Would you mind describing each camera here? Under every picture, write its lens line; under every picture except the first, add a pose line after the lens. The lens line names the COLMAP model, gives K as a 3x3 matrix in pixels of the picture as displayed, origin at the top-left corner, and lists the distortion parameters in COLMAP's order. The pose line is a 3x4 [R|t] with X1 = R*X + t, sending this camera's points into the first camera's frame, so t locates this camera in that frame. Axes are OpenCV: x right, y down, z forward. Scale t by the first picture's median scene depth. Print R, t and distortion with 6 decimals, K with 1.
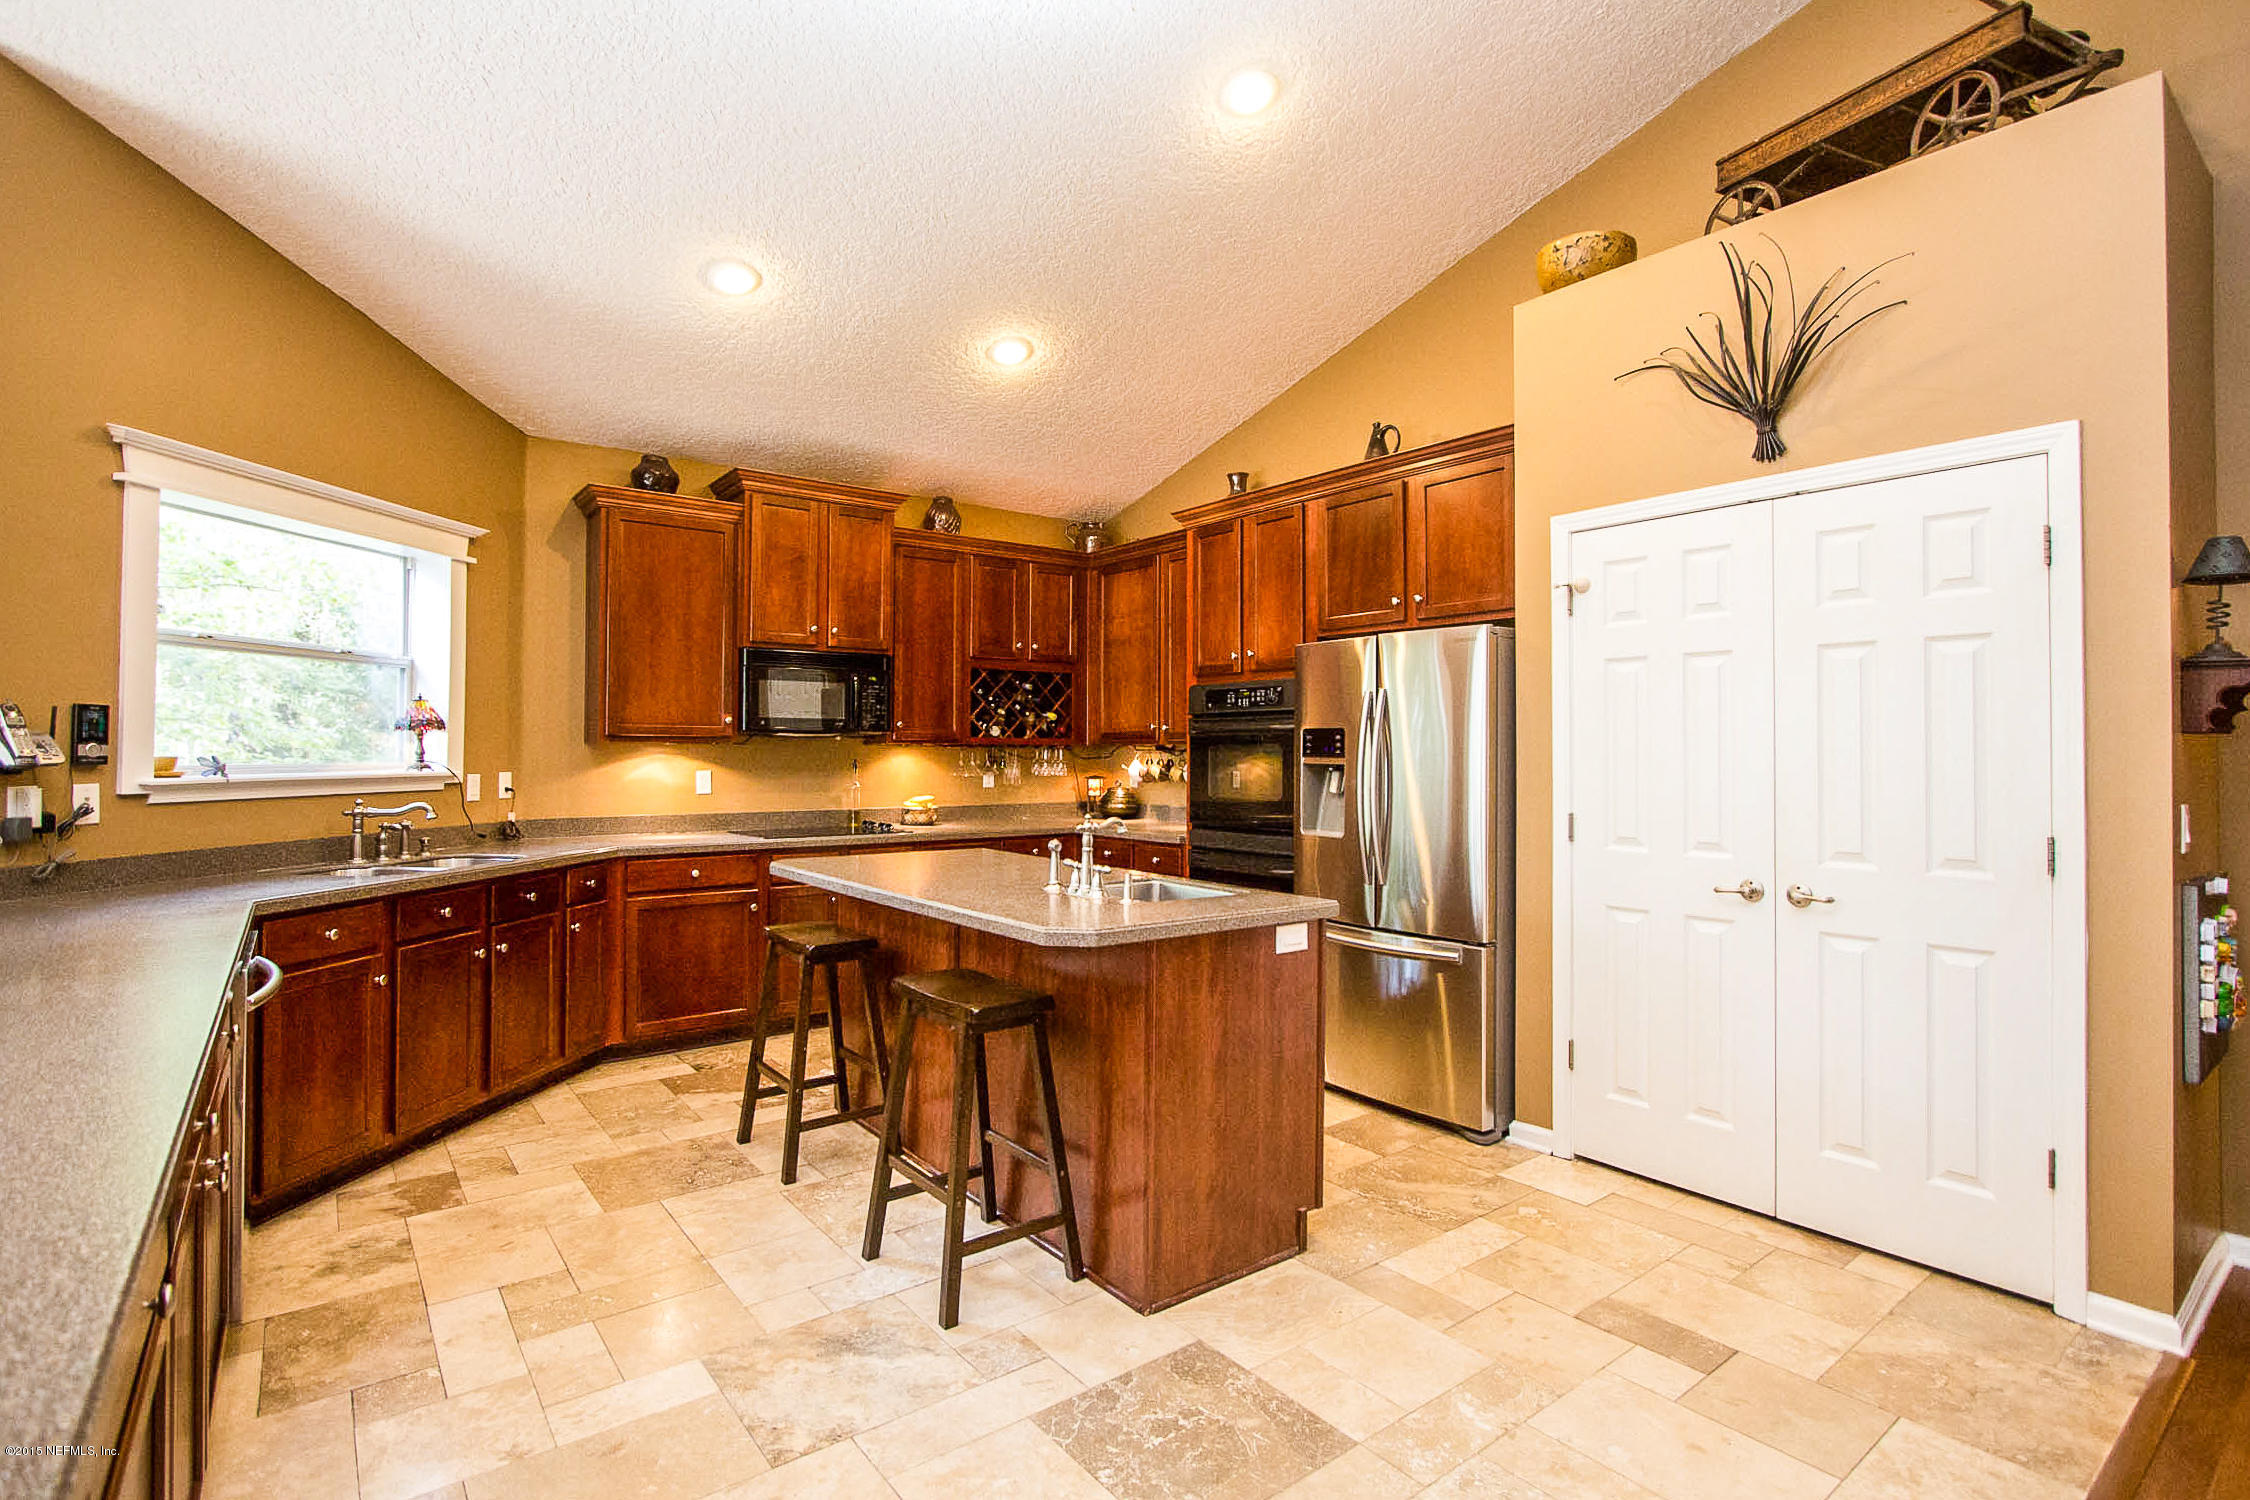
lens RADIAL K [[1050.5, 0, 1123.6], [0, 1050.5, 743.4], [0, 0, 1]] dist [-0.021374, 0.000286]
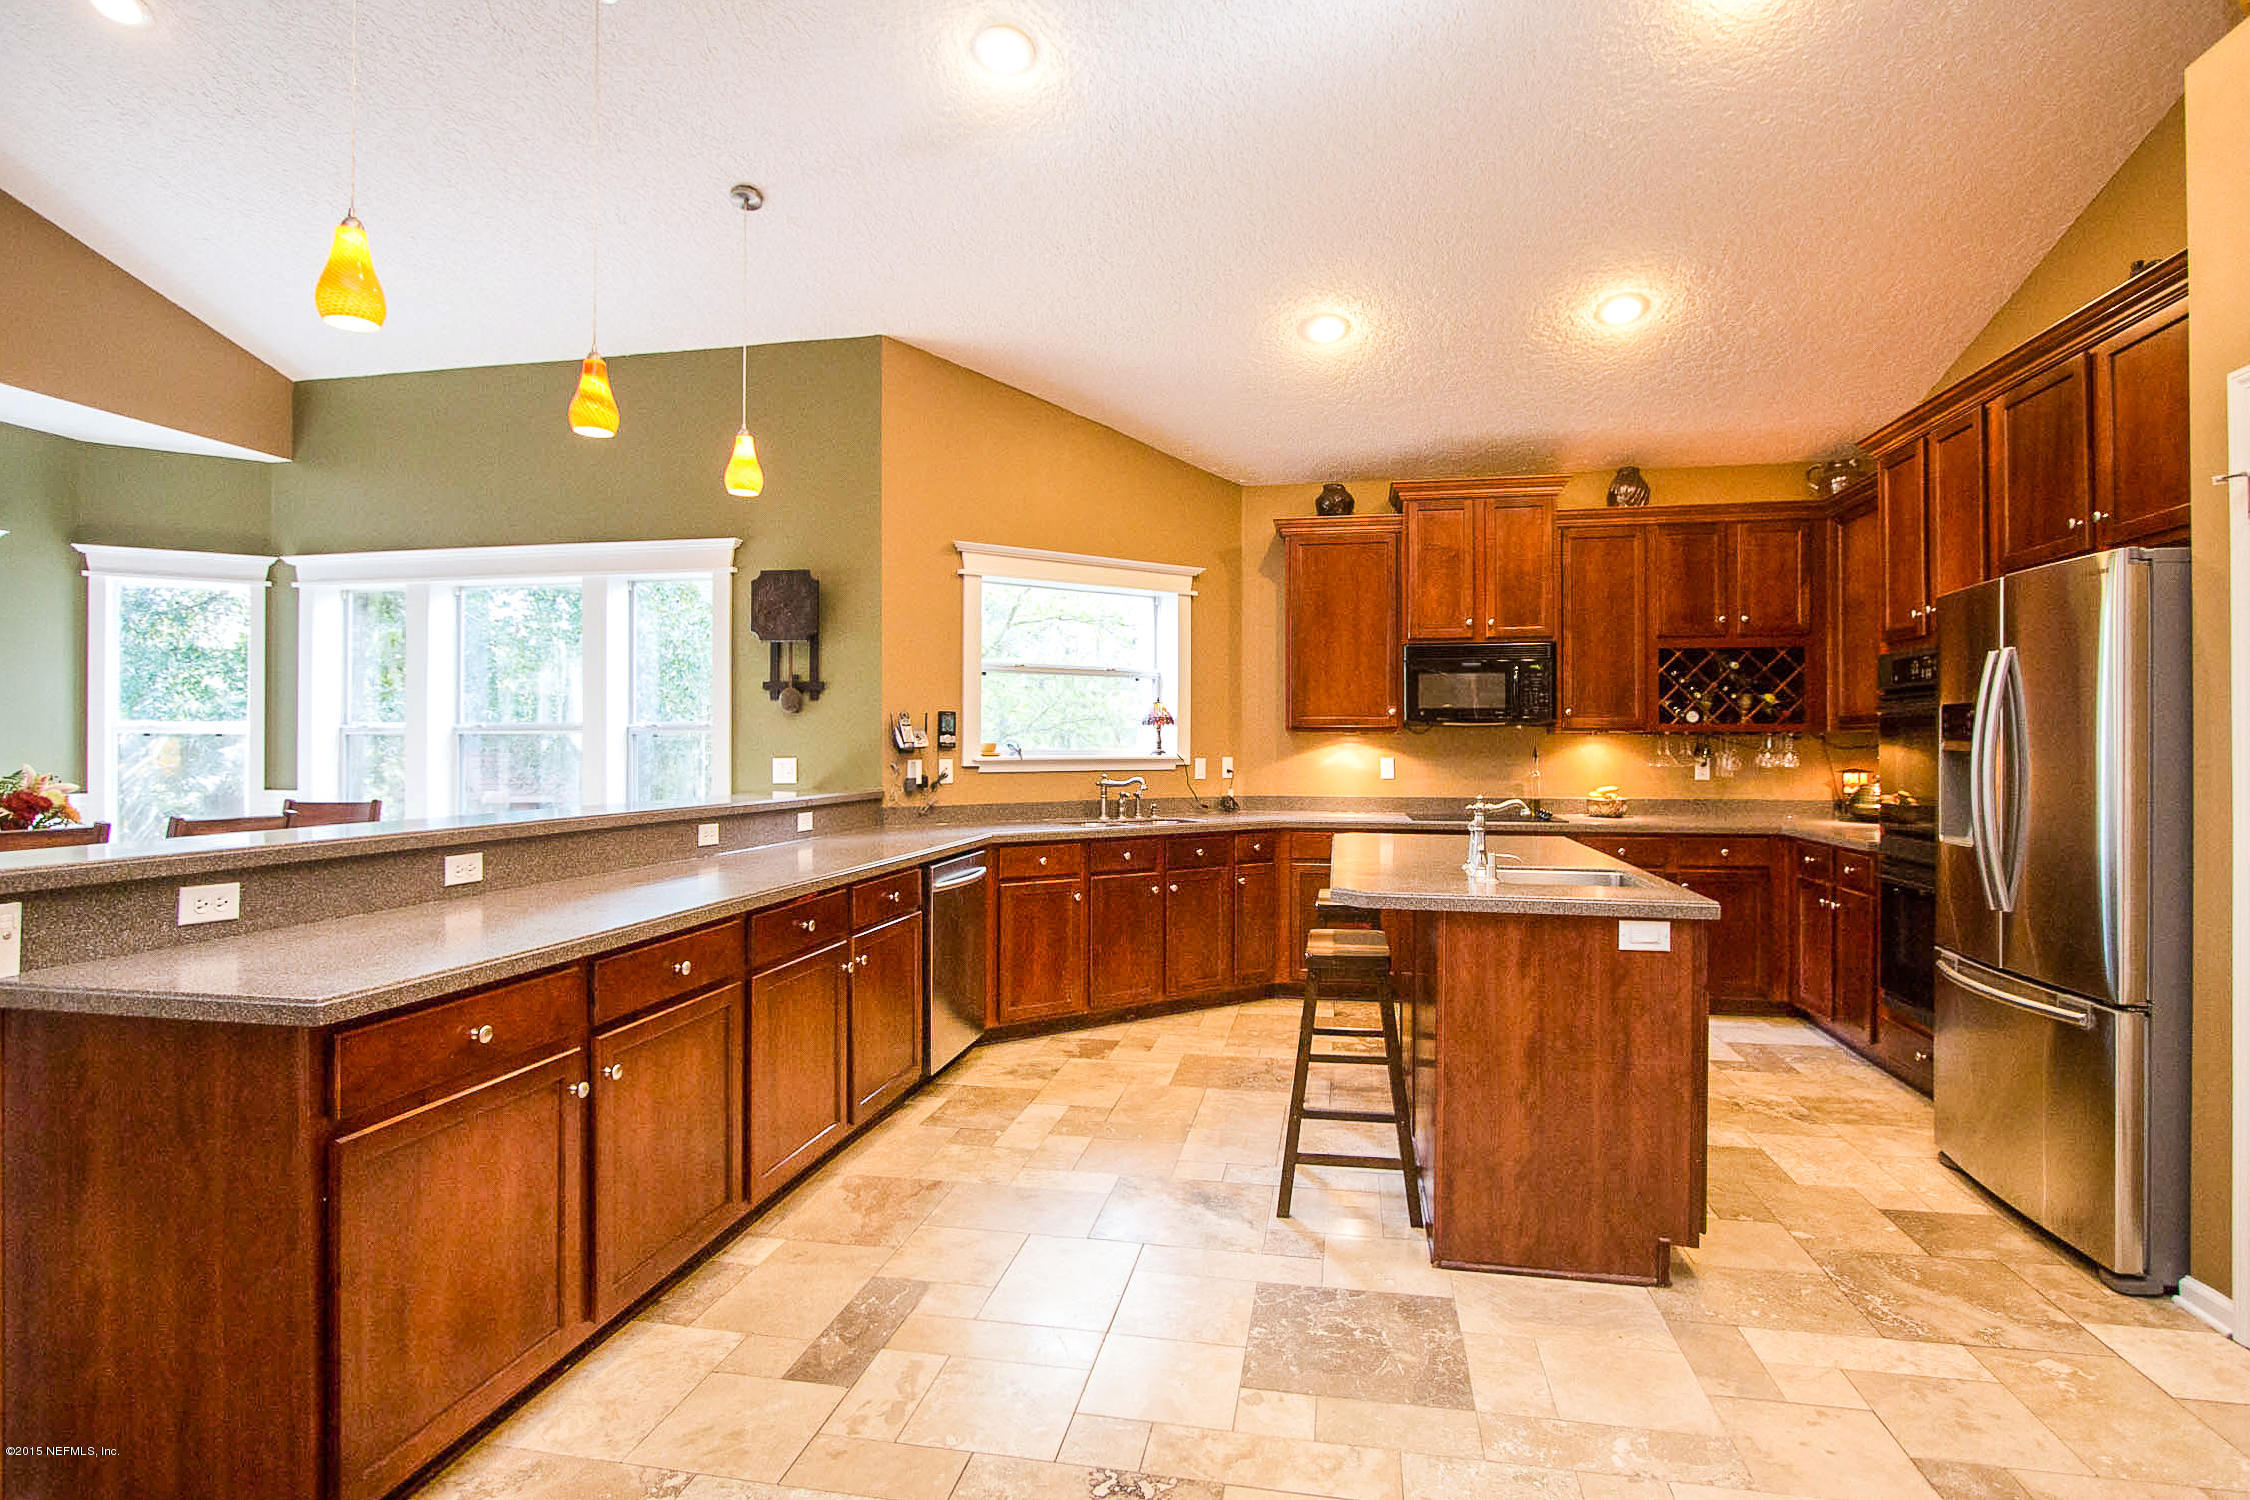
lens RADIAL K [[1120.7, 0, 1140.3], [0, 1120.7, 743.1], [0, 0, 1]] dist [-0.024448, 0.002539]
pose [[0.664791, -0.003702, -0.747020, 0.380667], [0.006549, 0.999978, 0.000873, 0.009397], [0.747000, -0.005473, 0.664801, 0.019686]]
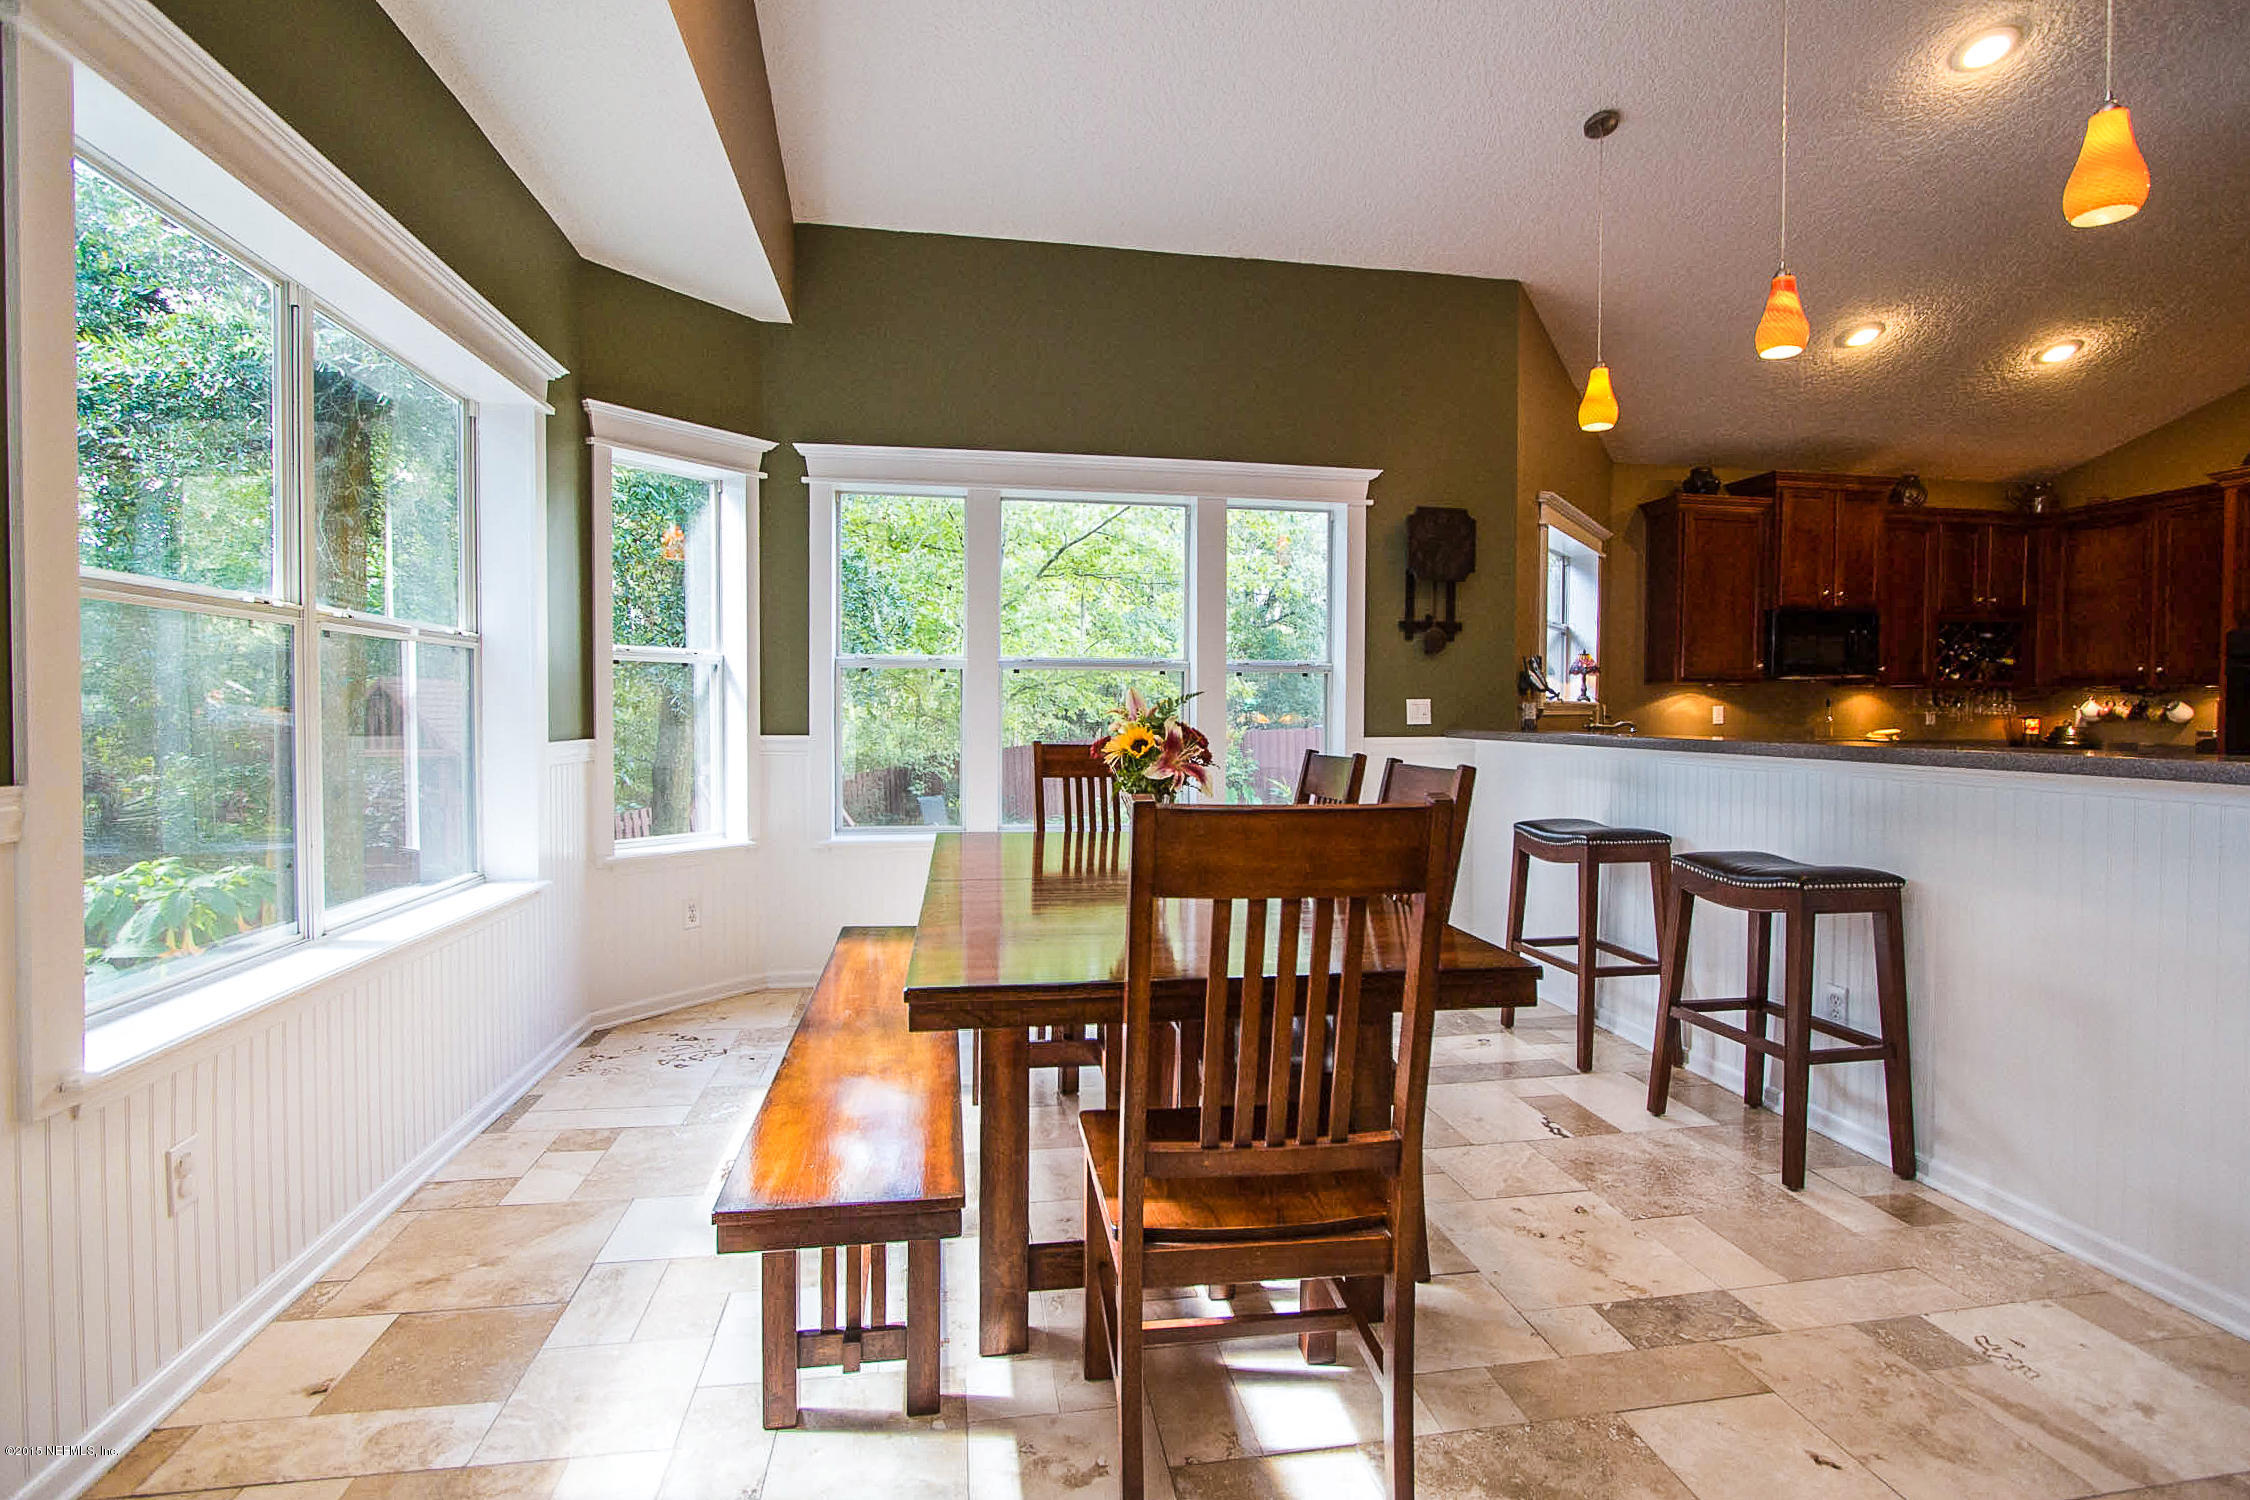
lens RADIAL K [[1050.5, 0, 1103.3], [0, 1050.5, 740.2], [0, 0, 1]] dist [-0.021374, 0.000286]
pose [[0.877028, 0.016286, -0.480164, -0.547636], [-0.001008, 0.999485, 0.032060, 0.033488], [0.480439, -0.027634, 0.876593, -0.618814]]
